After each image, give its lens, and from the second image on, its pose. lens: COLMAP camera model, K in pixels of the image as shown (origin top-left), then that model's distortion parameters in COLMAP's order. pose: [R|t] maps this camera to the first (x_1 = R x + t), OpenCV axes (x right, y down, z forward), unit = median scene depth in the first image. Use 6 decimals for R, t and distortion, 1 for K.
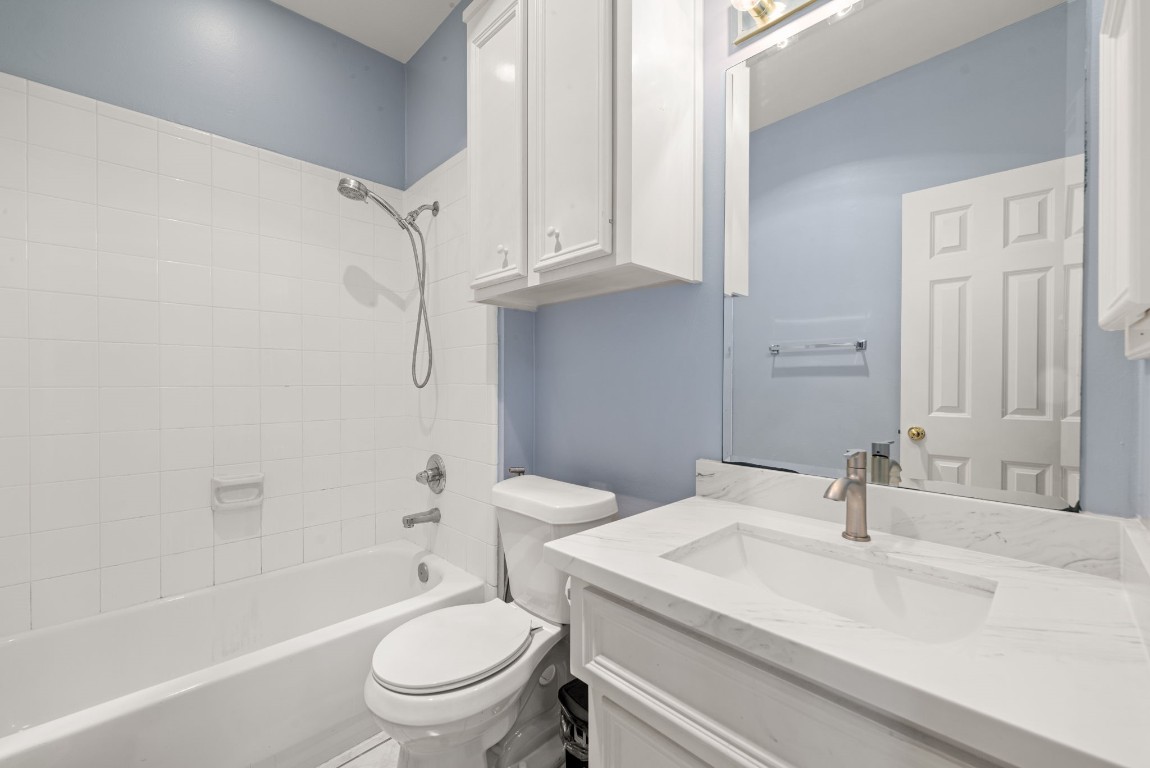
lens RADIAL K [[478.0, 0, 574.6], [0, 478.0, 384.2], [0, 0, 1]] dist [0.001145, 0.000053]
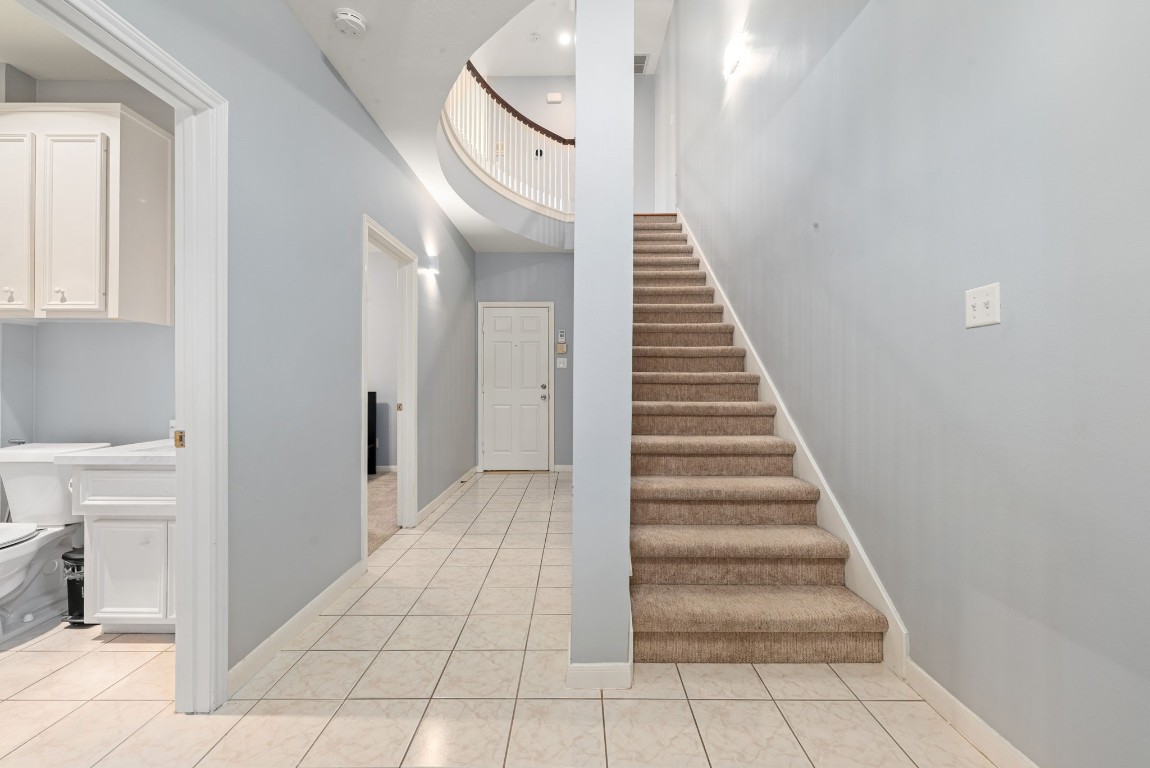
lens RADIAL K [[478.0, 0, 567.5], [0, 478.0, 378.1], [0, 0, 1]] dist [0.001145, 0.000053]
pose [[0.698487, 0.007018, 0.715589, 0.002008], [-0.000158, 0.999953, -0.009652, 0.010606], [-0.715623, 0.006628, 0.698455, -1.448920]]
